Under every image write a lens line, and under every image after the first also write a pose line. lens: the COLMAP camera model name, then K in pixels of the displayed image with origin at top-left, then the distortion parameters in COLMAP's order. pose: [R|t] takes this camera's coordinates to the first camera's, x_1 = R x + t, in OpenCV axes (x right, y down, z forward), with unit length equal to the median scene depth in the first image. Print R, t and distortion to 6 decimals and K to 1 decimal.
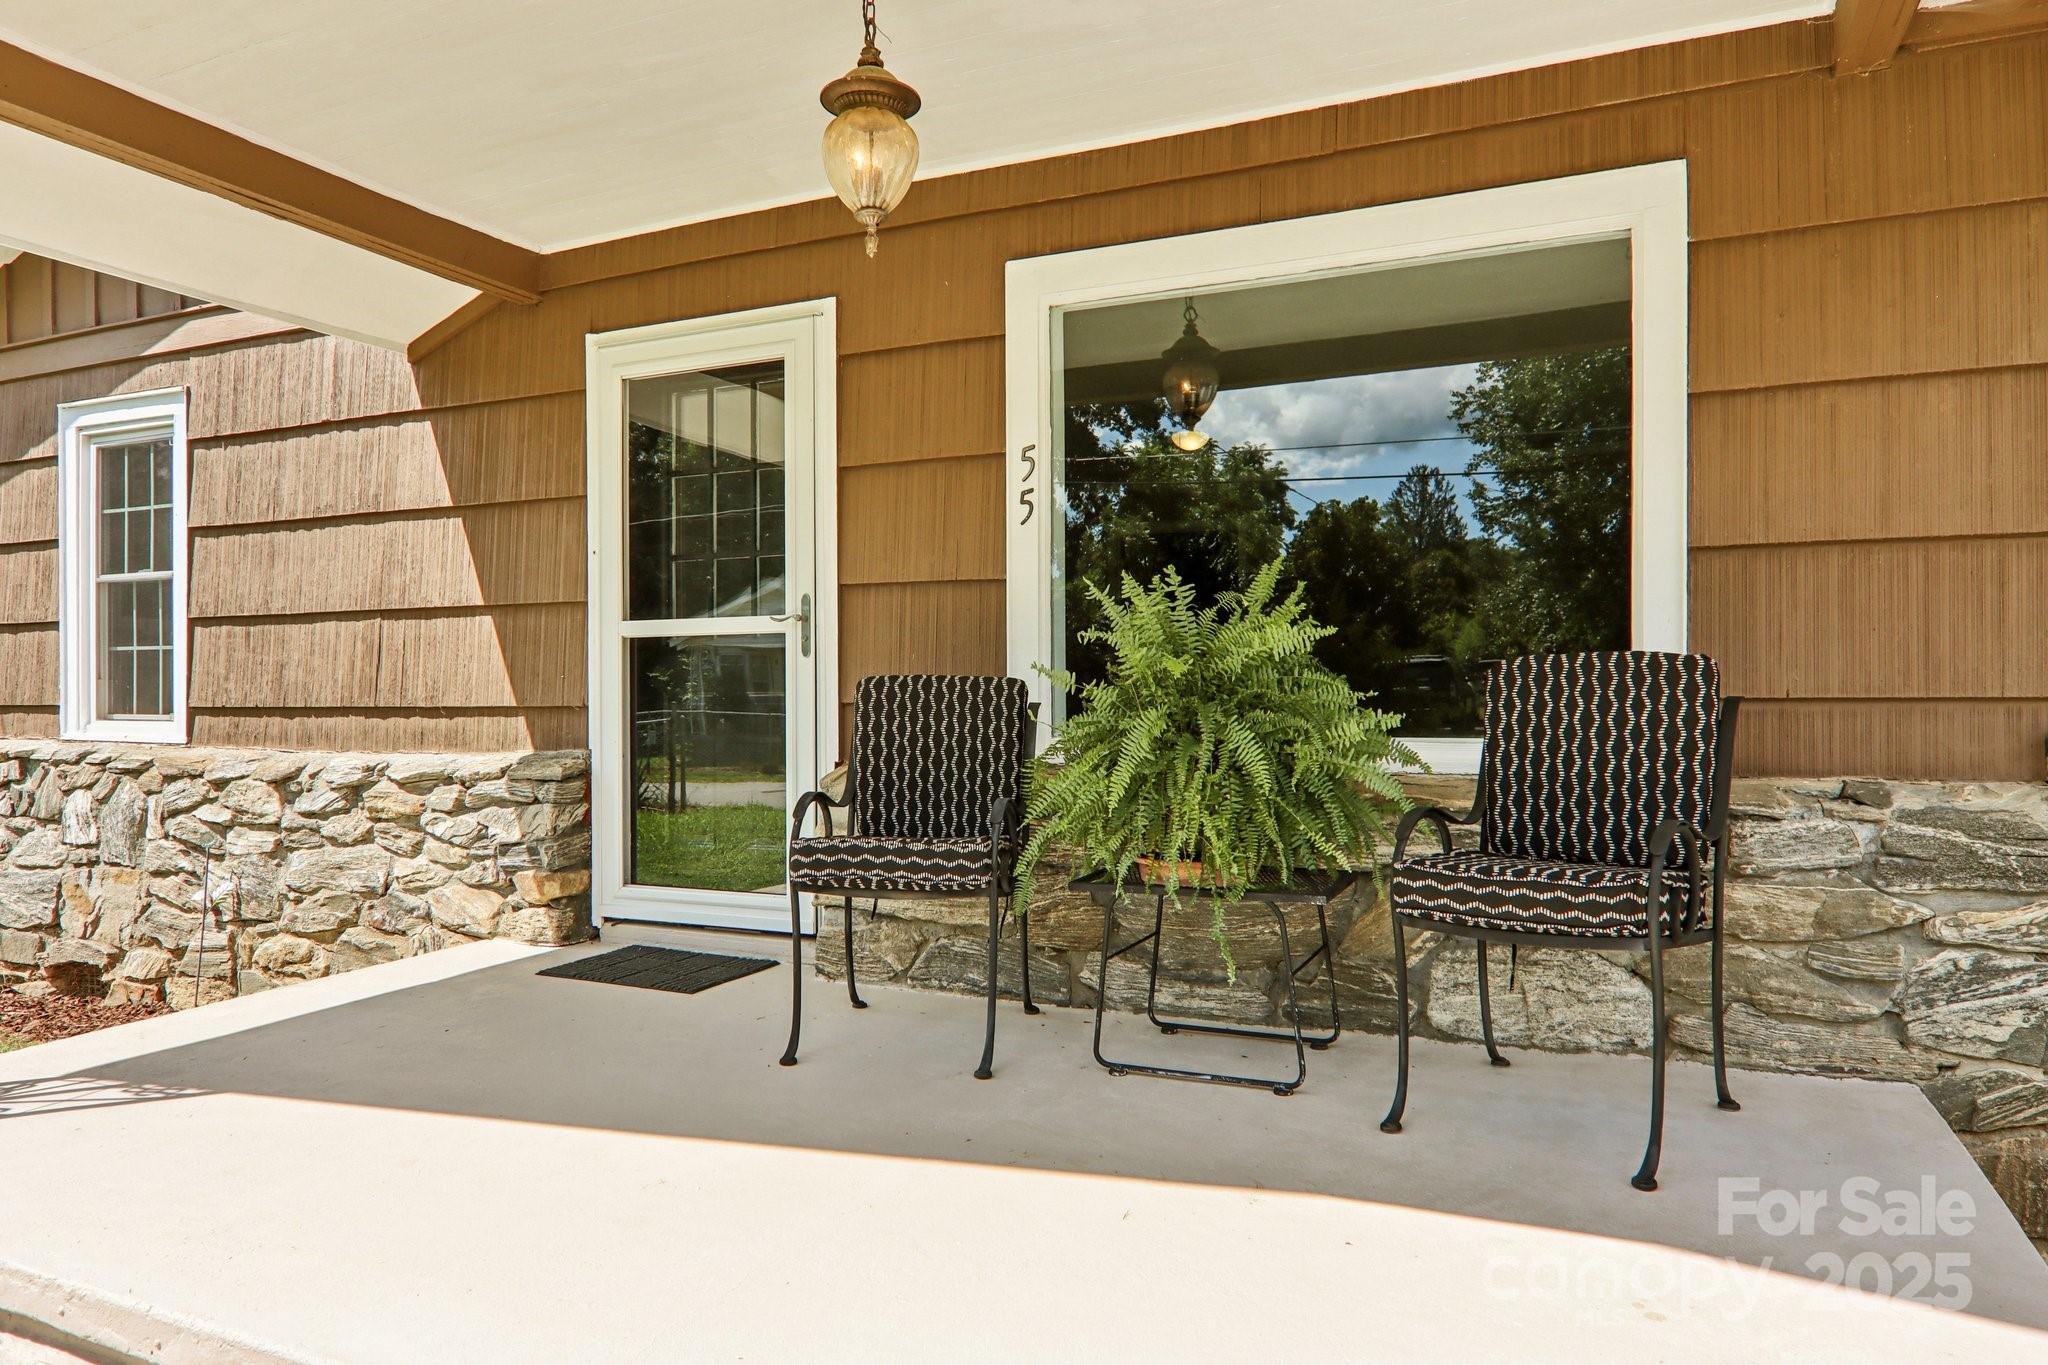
lens RADIAL K [[1335.0, 0, 1026.4], [0, 1335.0, 716.7], [0, 0, 1]] dist [-0.004172, -0.000511]
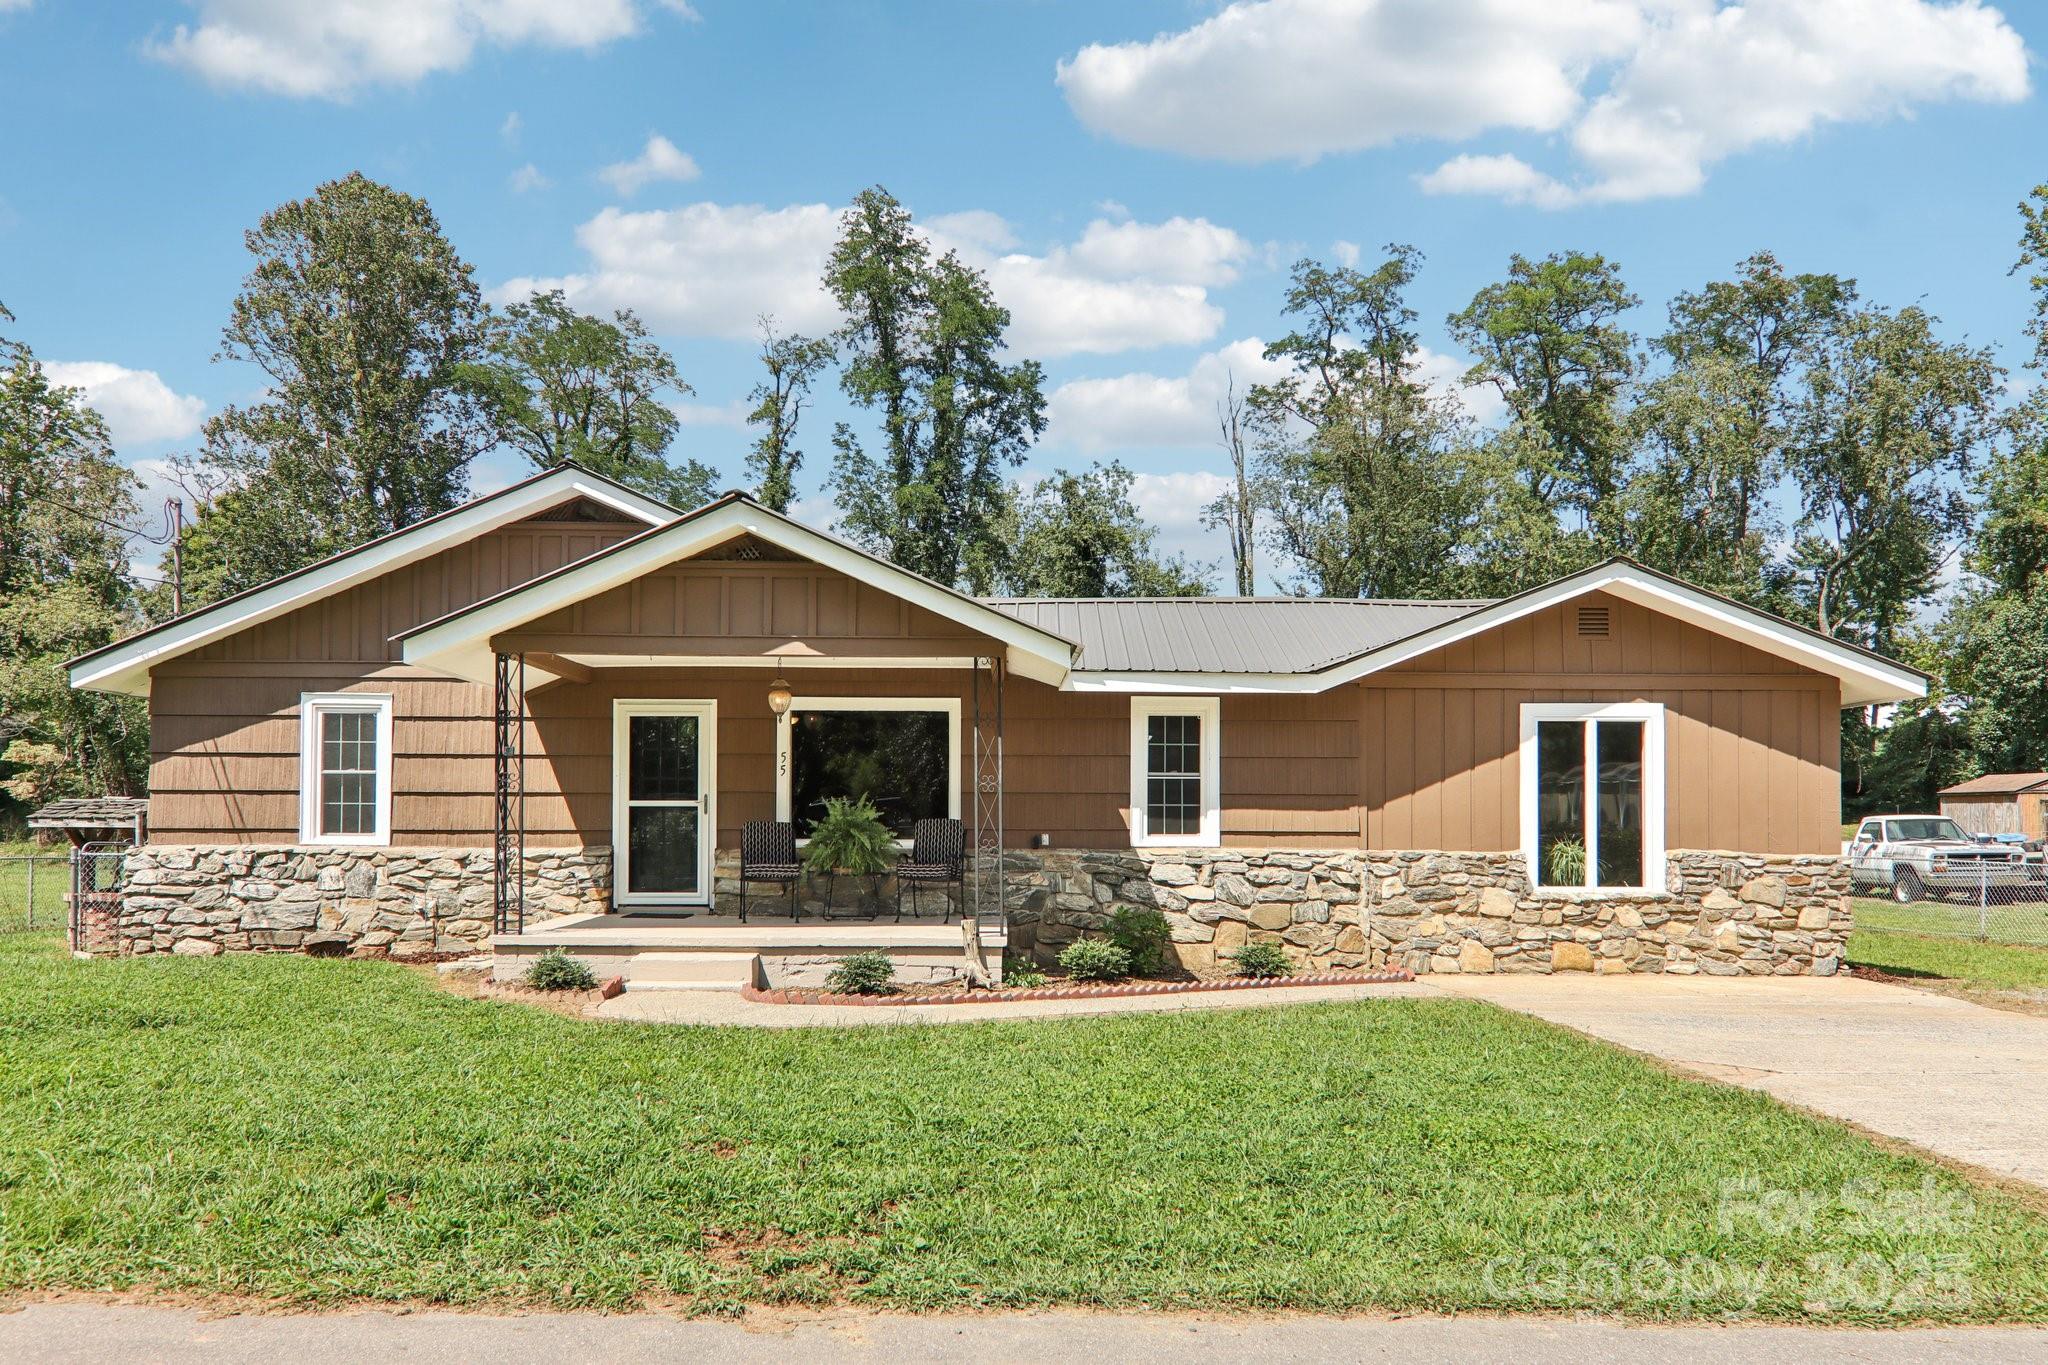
lens RADIAL K [[1335.0, 0, 1026.4], [0, 1335.0, 716.7], [0, 0, 1]] dist [-0.004172, -0.000511]
pose [[0.904694, 0.042134, 0.423973, -0.663291], [-0.000008, 0.995100, -0.098875, 0.028752], [-0.426061, 0.089448, 0.900261, -1.729853]]
